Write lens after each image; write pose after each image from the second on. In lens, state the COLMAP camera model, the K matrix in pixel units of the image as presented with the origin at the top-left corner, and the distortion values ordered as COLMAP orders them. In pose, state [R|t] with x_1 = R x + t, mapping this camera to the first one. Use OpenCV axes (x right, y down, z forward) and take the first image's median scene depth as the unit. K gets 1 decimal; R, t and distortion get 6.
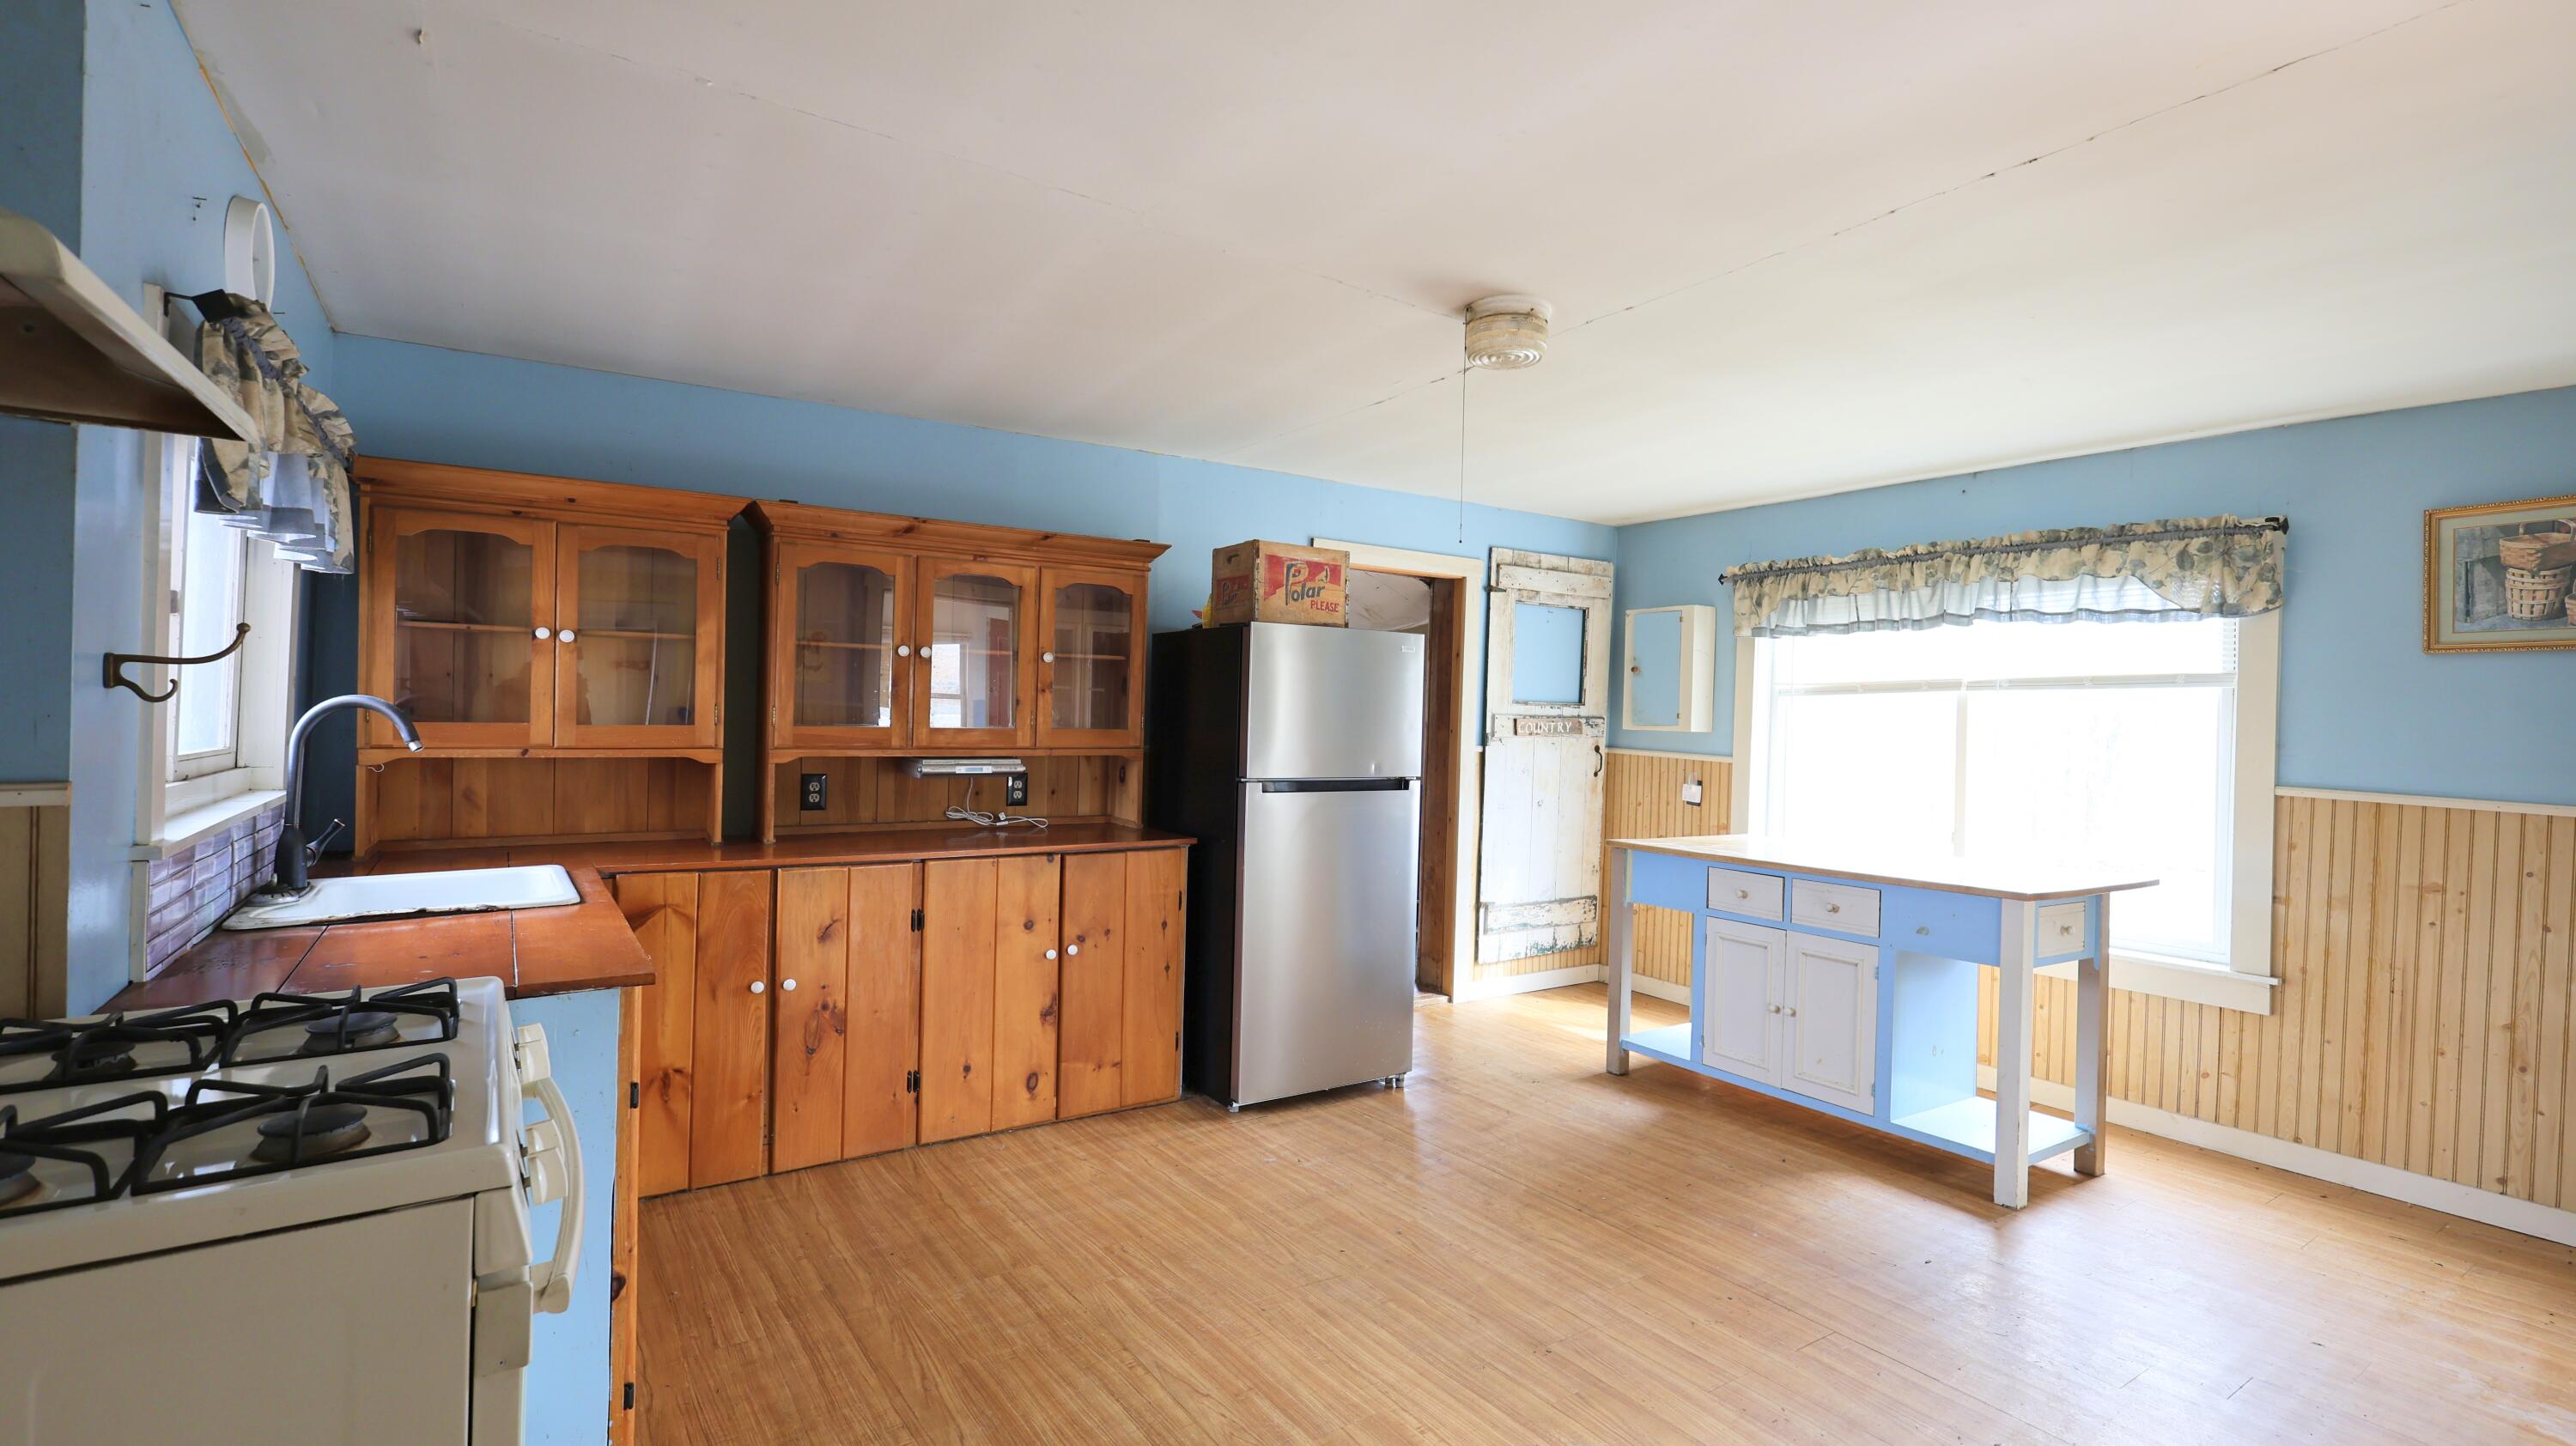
lens RADIAL K [[1132.1, 0, 1289.2], [0, 1132.1, 712.0], [0, 0, 1]] dist [0.004761, -0.000605]
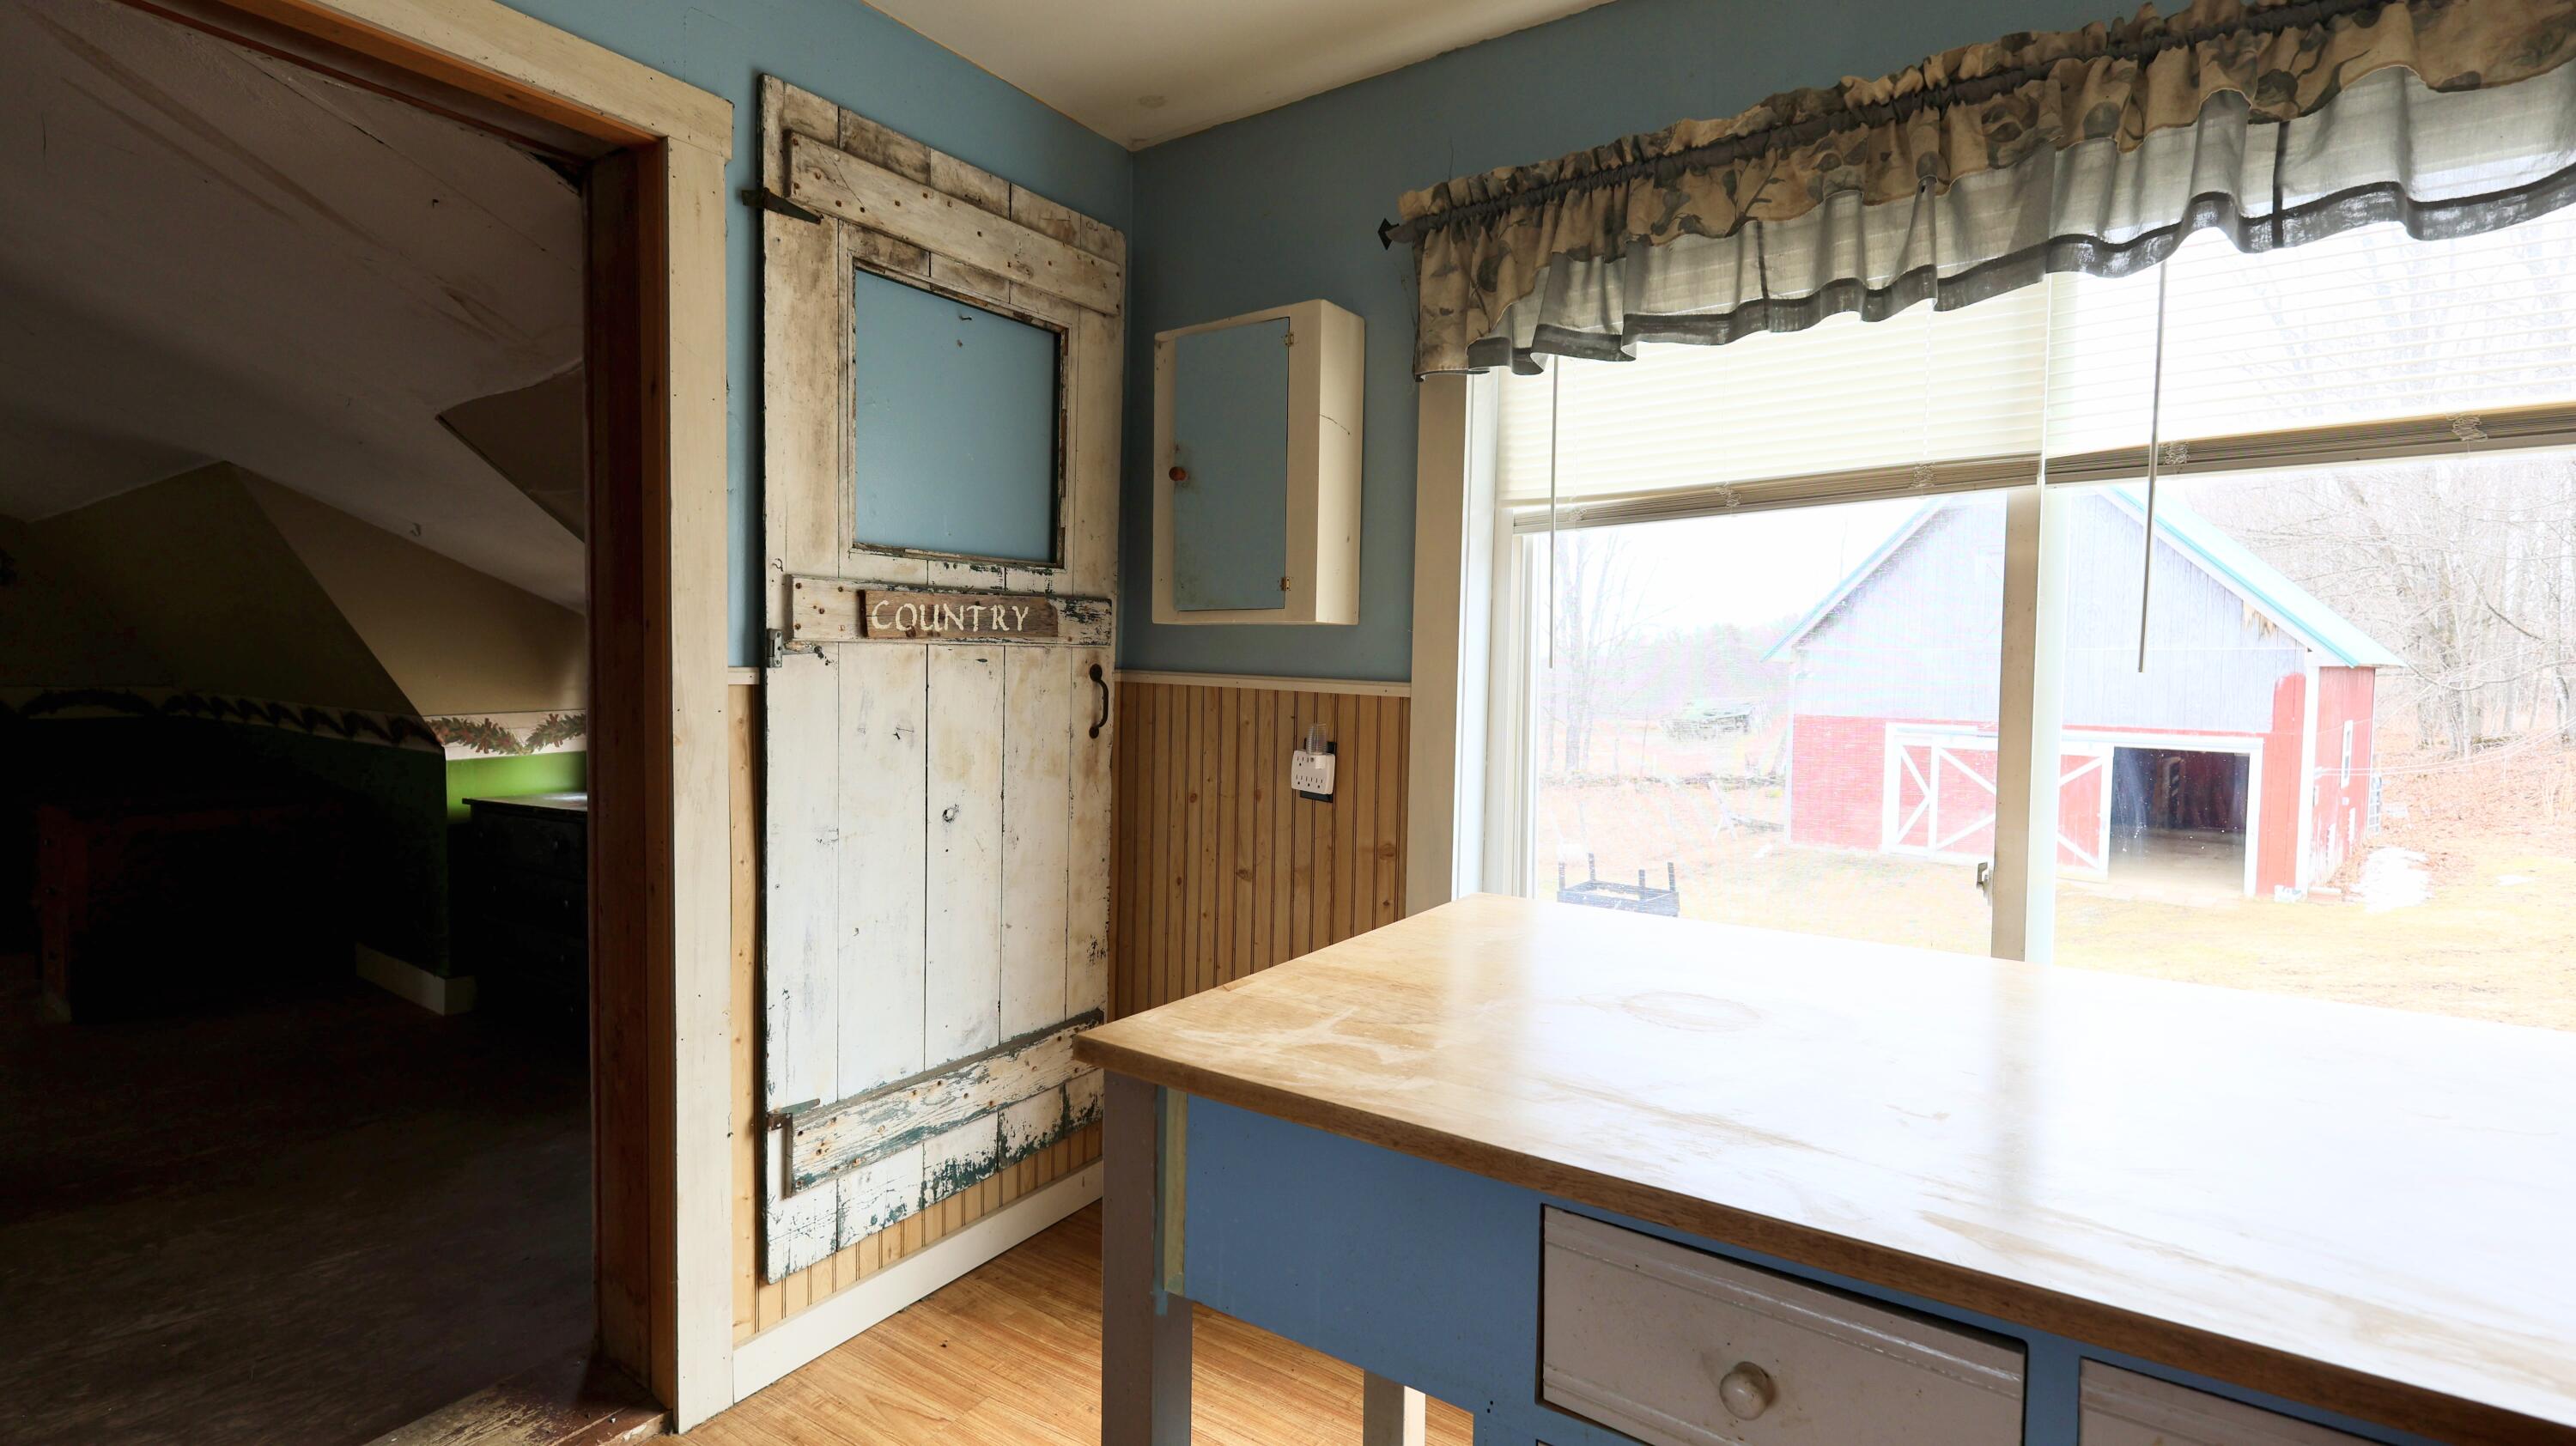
lens RADIAL K [[1132.1, 0, 1283.7], [0, 1132.1, 718.3], [0, 0, 1]] dist [0.004761, -0.000605]
pose [[0.924467, -0.032531, 0.379871, 0.269037], [0.010031, 0.998084, 0.061059, 0.037412], [-0.381129, -0.052636, 0.923022, 0.891012]]
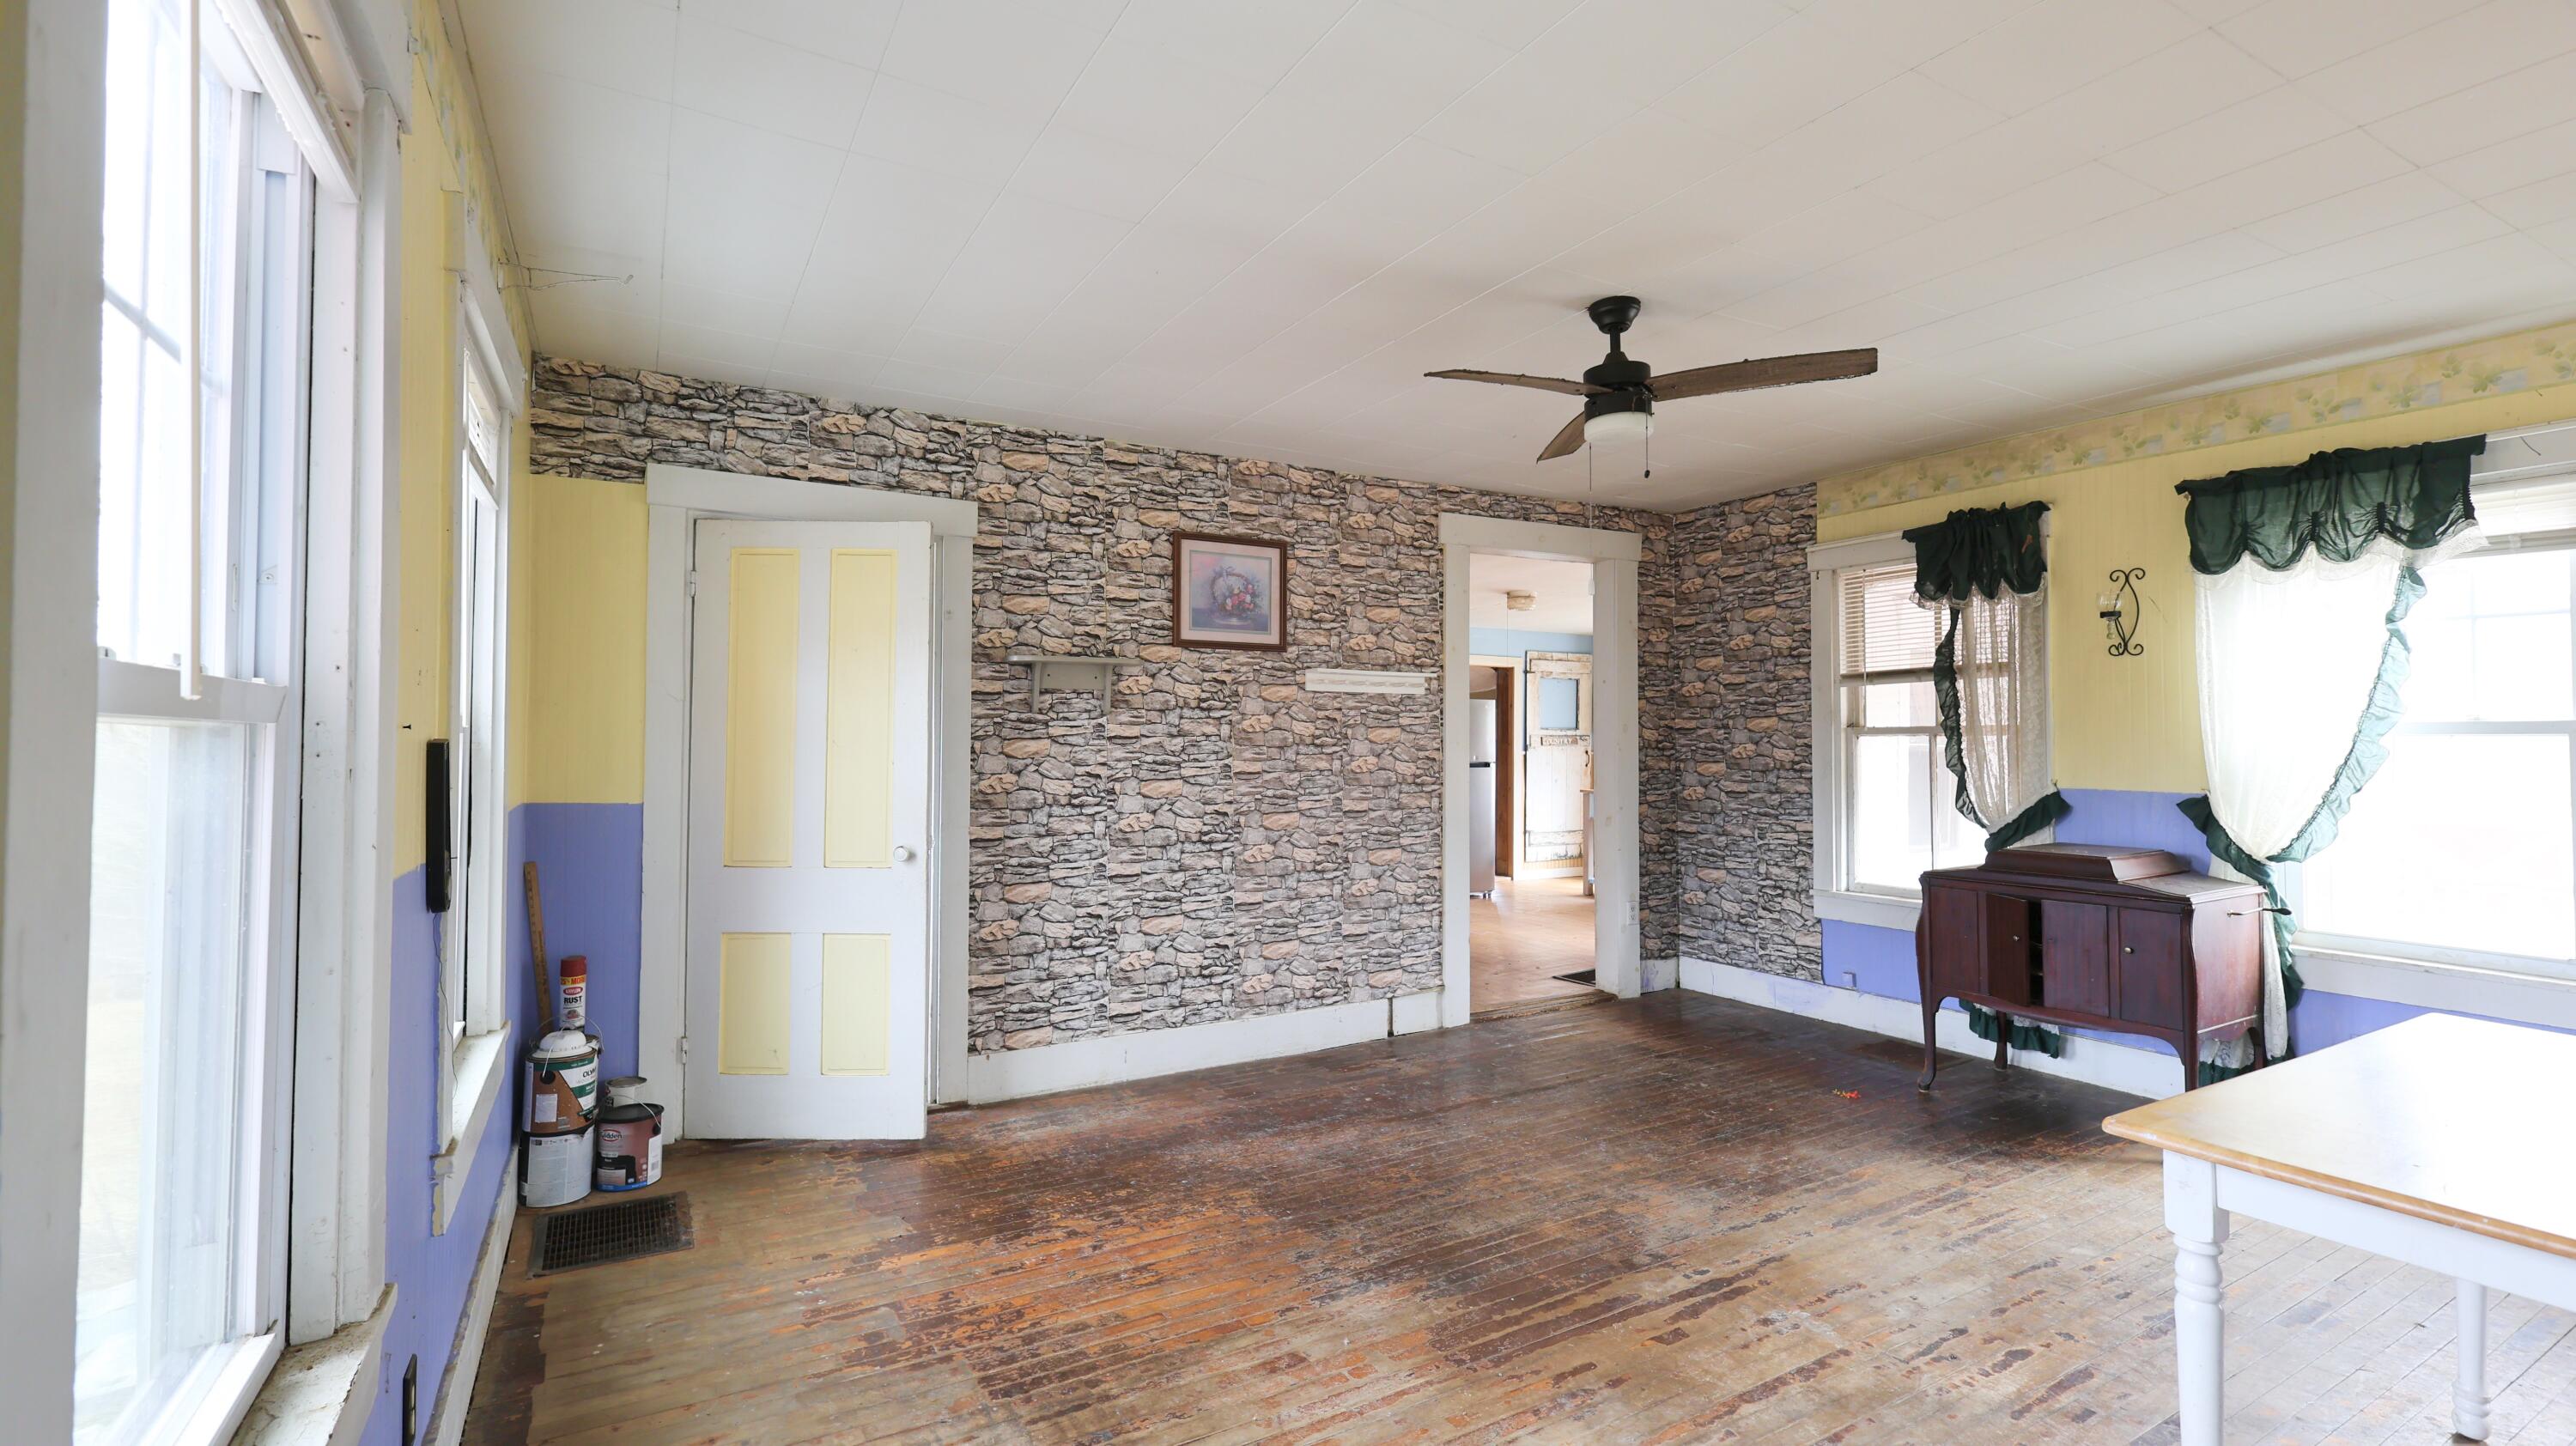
lens RADIAL K [[1132.1, 0, 1283.9], [0, 1132.1, 714.8], [0, 0, 1]] dist [0.004761, -0.000605]
pose [[0.997954, -0.022659, -0.059783, -0.186596], [0.020896, 0.999333, -0.029949, 0.023985], [0.060422, 0.028639, 0.997762, -1.434398]]
